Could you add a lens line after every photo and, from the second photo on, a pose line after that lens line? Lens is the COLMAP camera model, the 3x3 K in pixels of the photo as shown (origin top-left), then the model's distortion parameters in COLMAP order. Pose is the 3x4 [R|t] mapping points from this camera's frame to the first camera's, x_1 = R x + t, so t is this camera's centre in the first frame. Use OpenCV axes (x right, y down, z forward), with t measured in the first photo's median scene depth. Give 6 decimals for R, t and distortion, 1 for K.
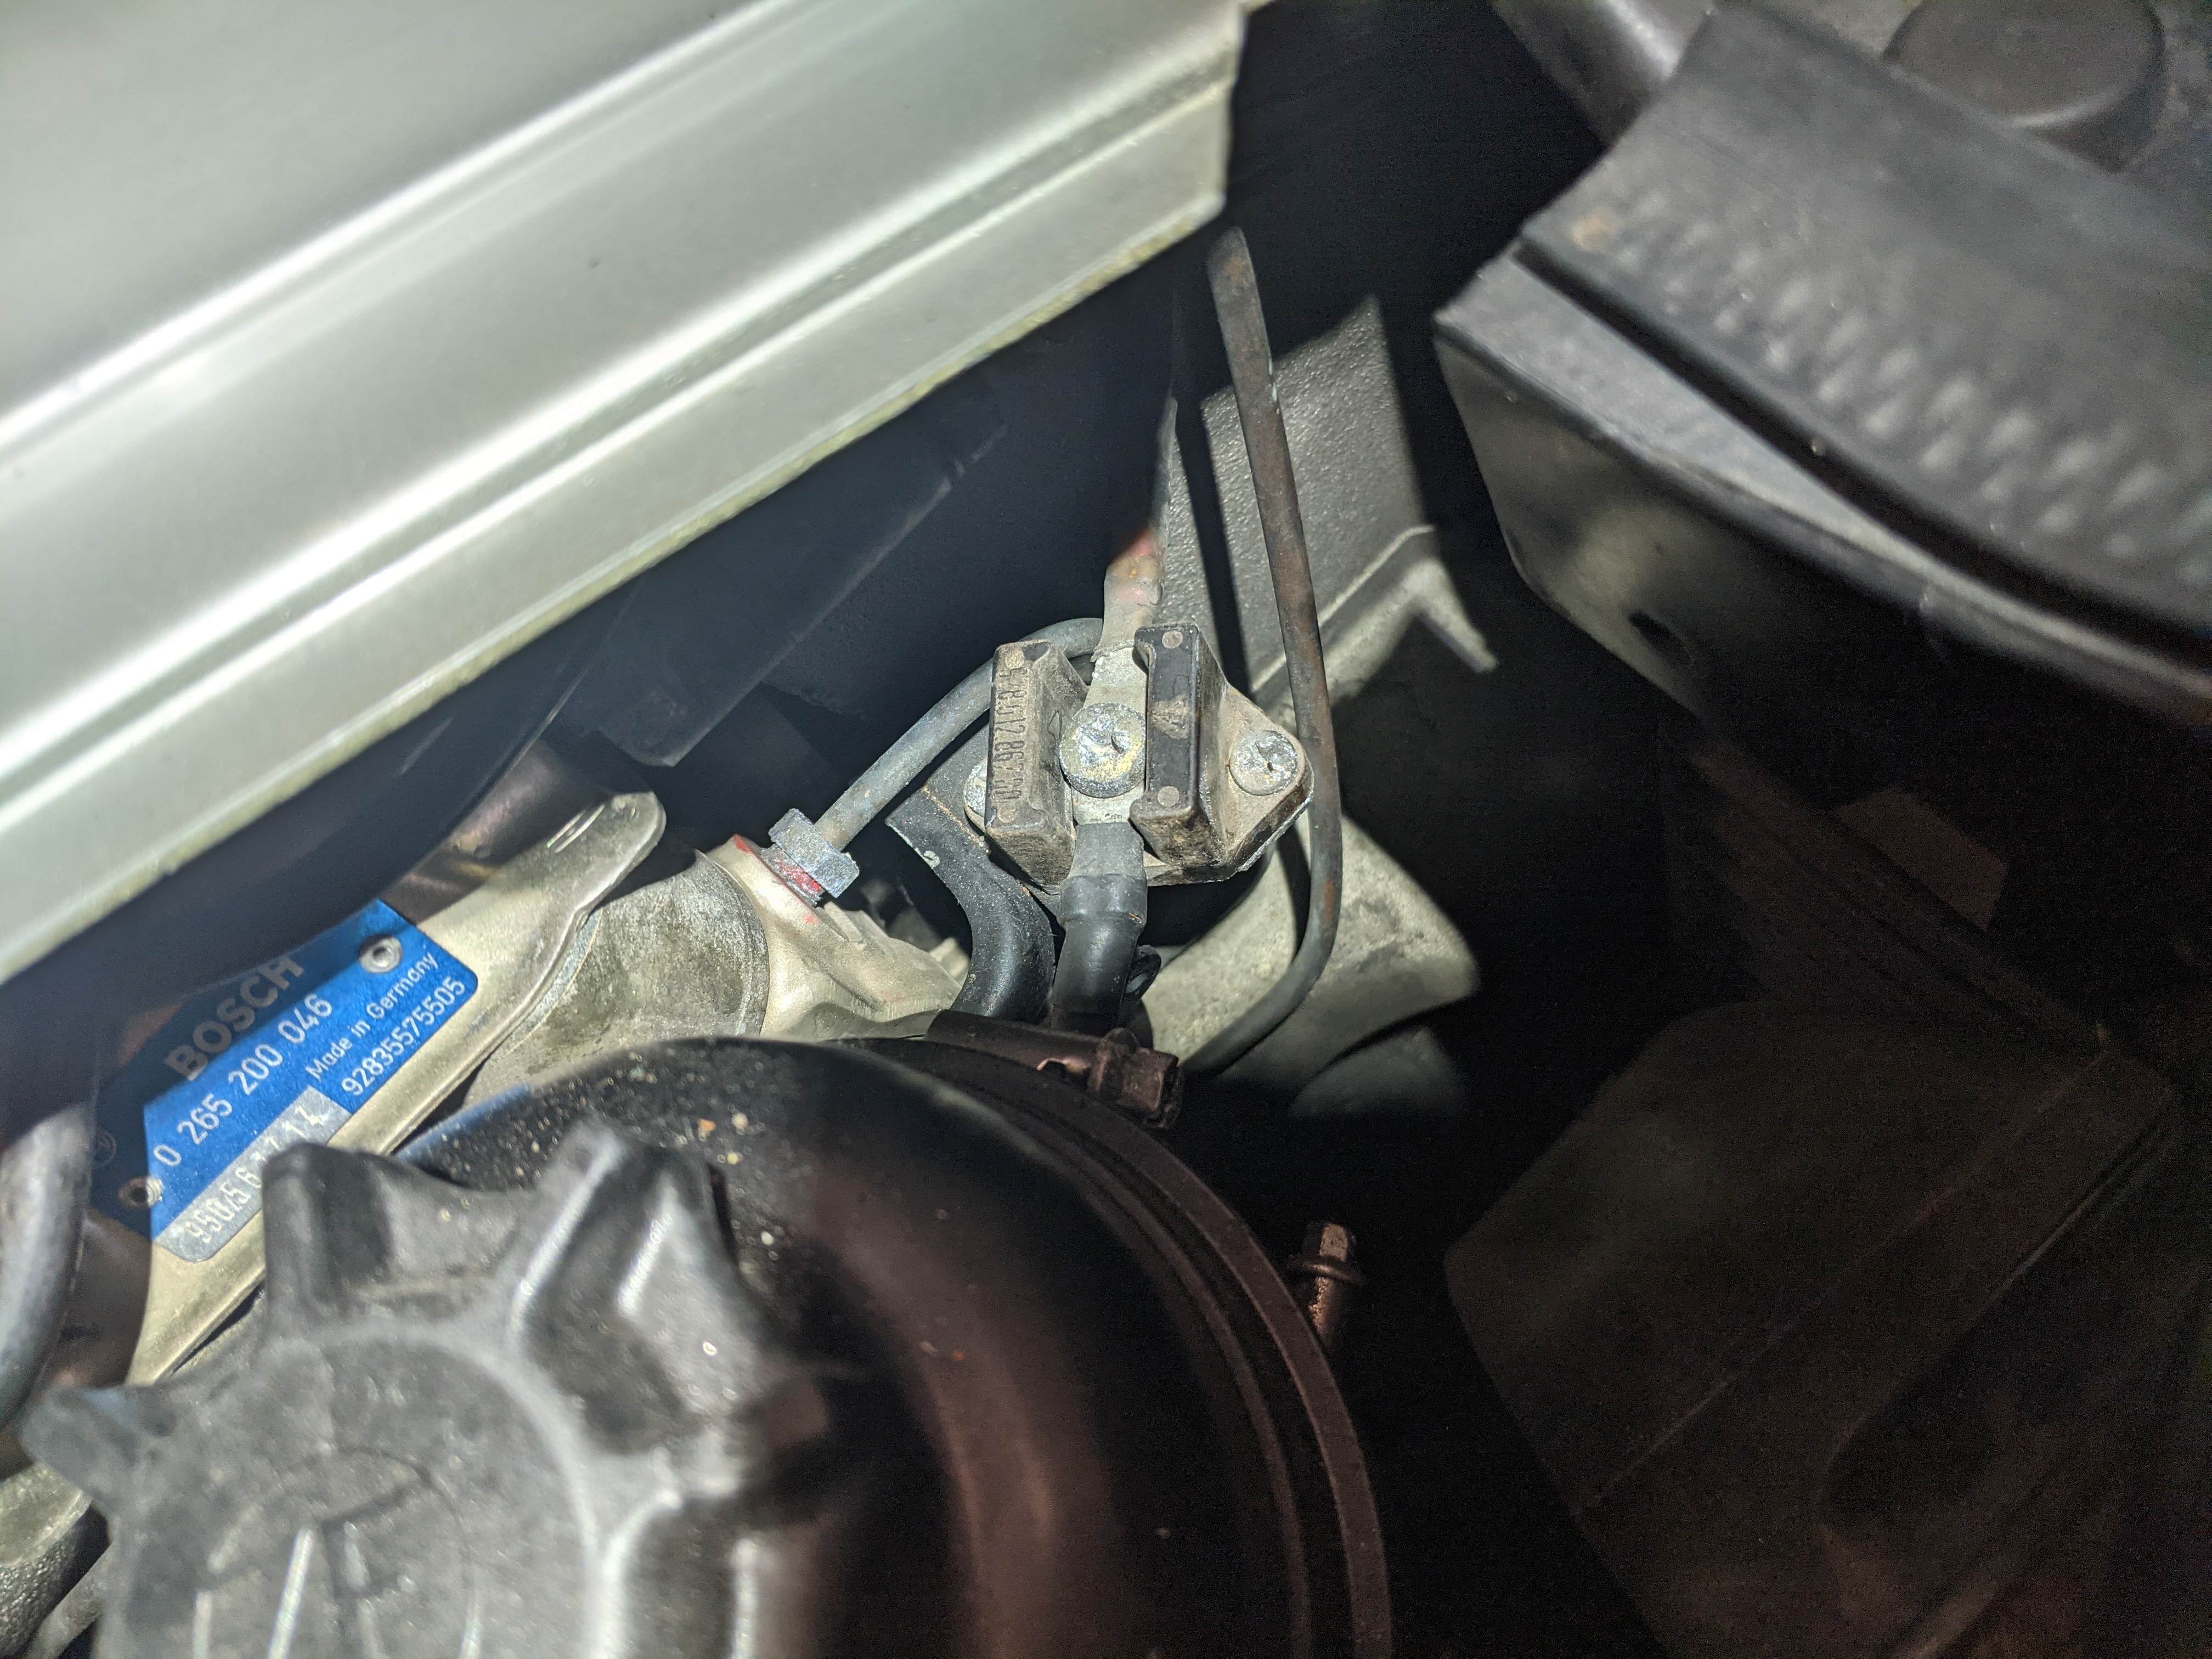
lens RADIAL K [[1743.2, 0, 1101.1], [0, 1743.2, 803.8], [0, 0, 1]] dist [0.027152, -0.083018]
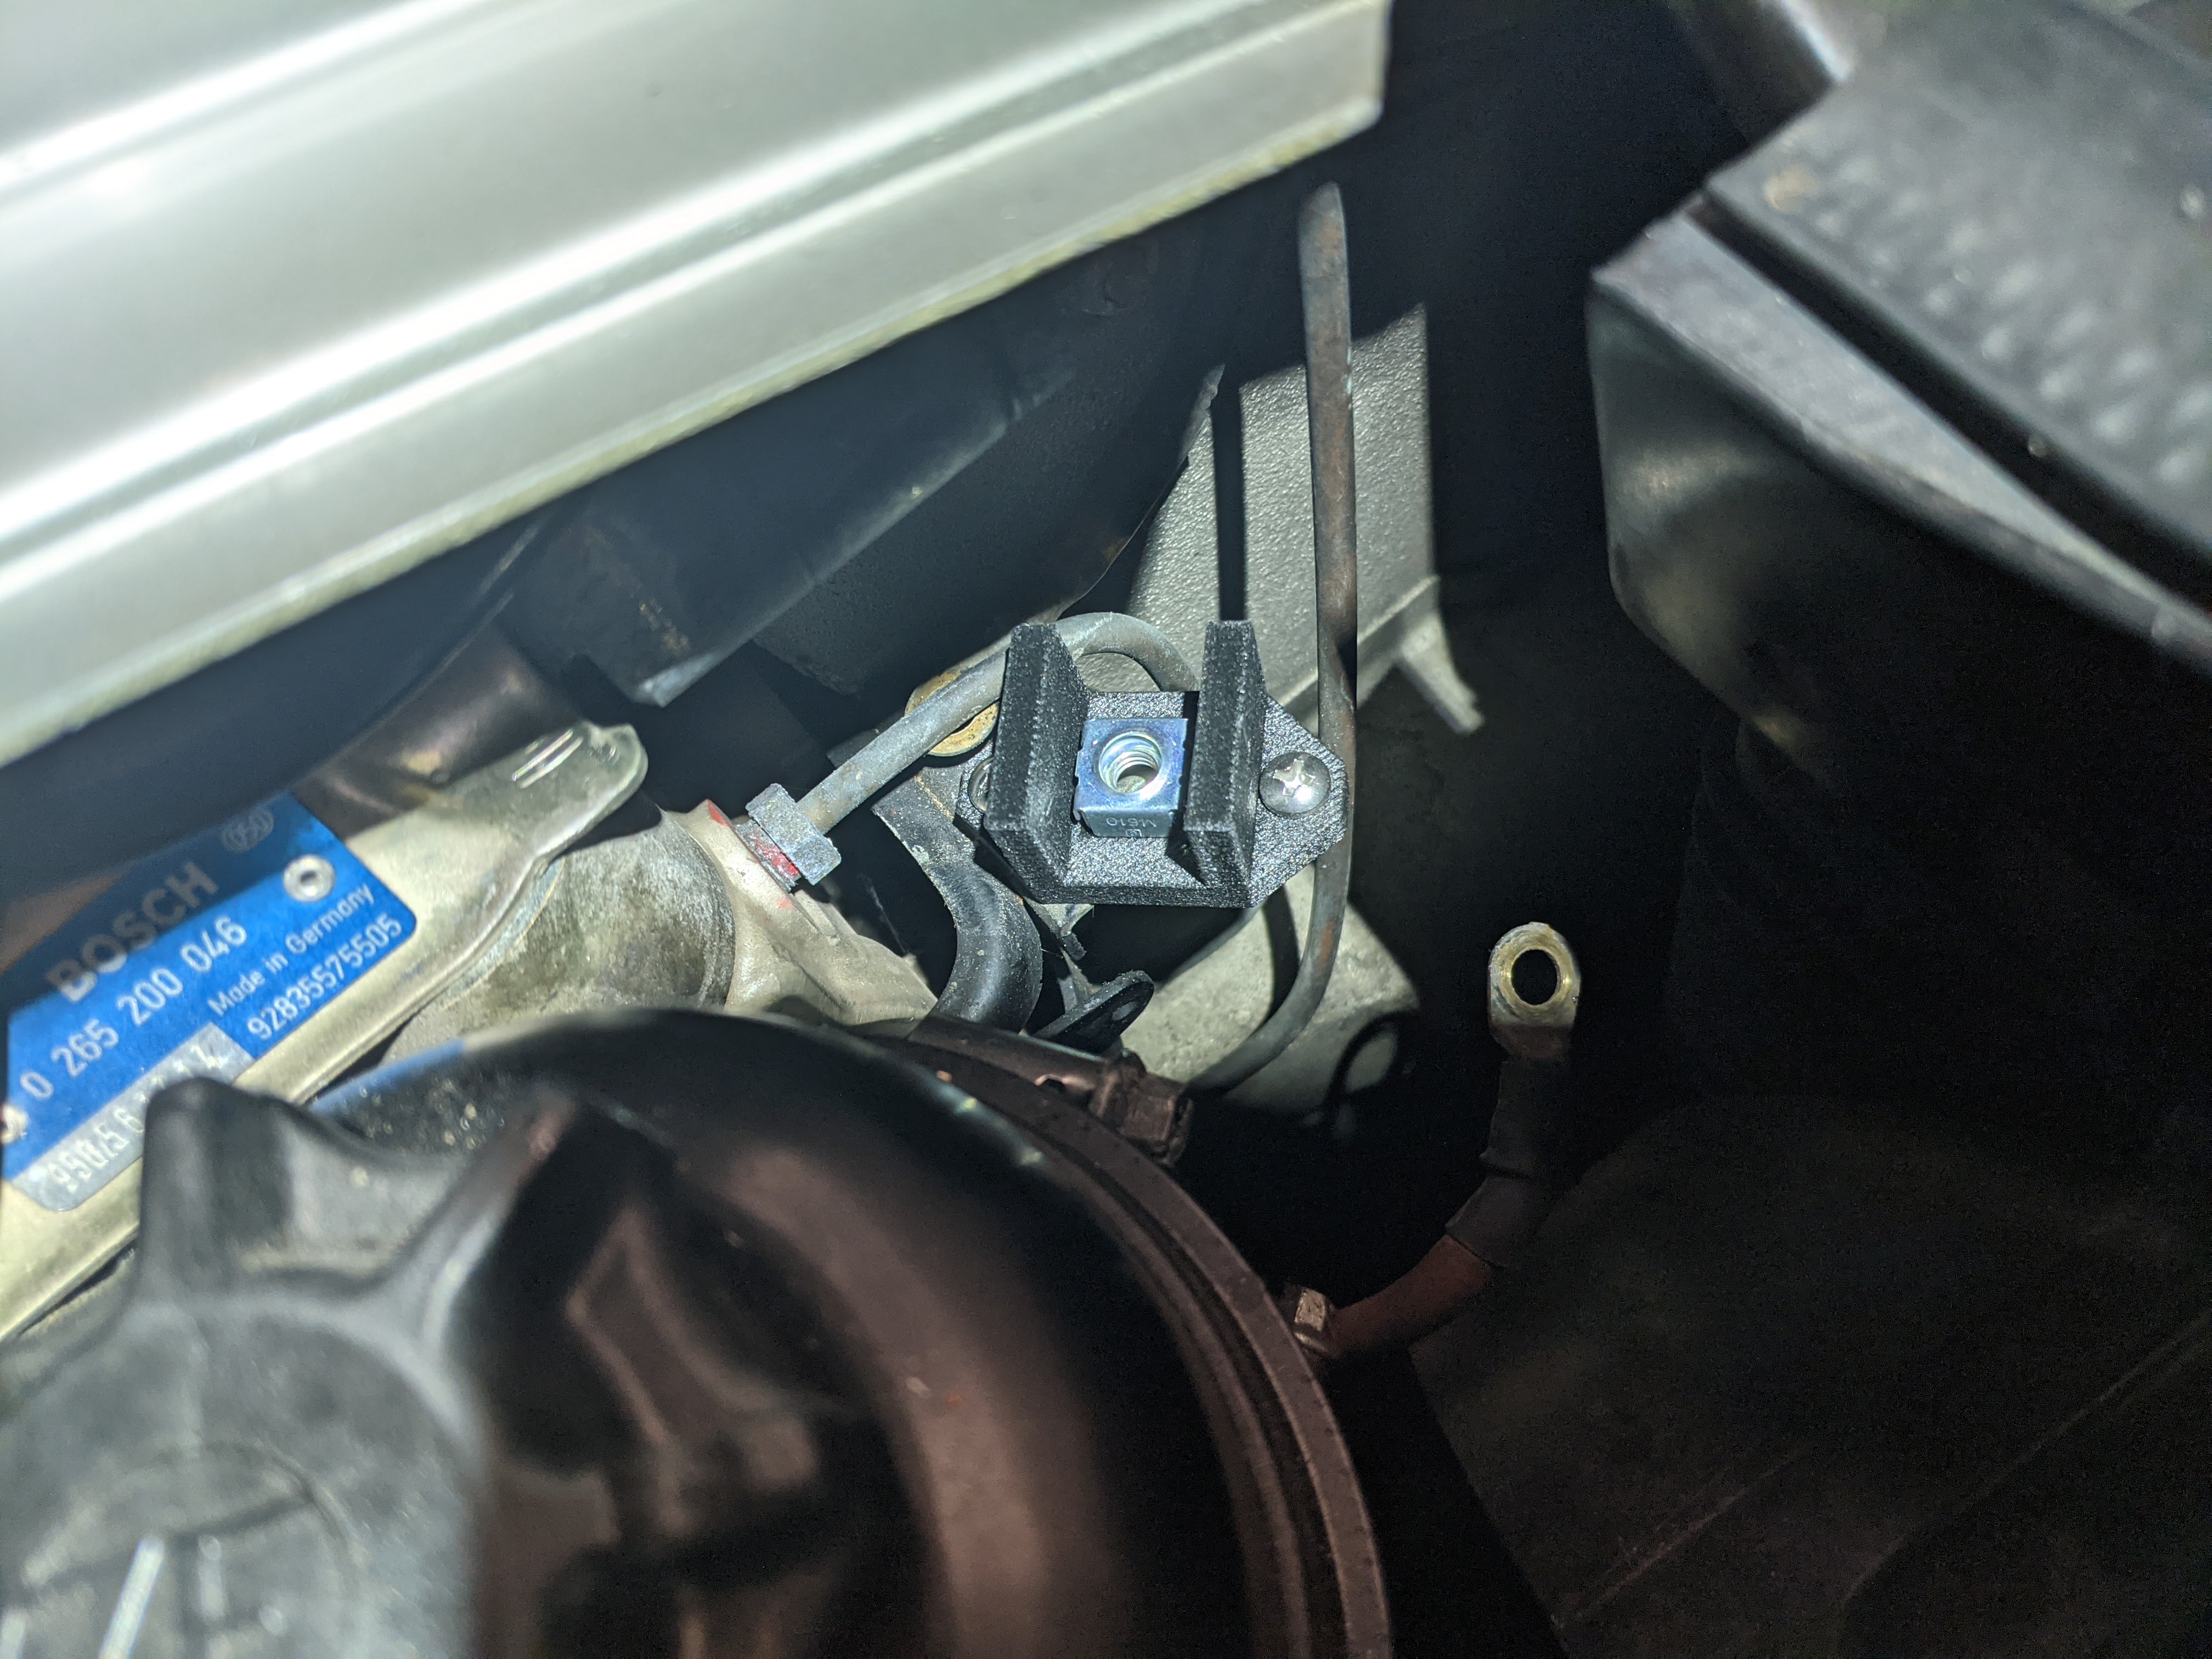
lens RADIAL K [[1724.7, 0, 1106.0], [0, 1724.7, 829.5], [0, 0, 1]] dist [0.008866, -0.057507]
pose [[0.993878, 0.101039, 0.044706, -0.056019], [-0.100079, 0.994709, -0.023212, 0.040462], [-0.046815, 0.018596, 0.998730, 0.117141]]
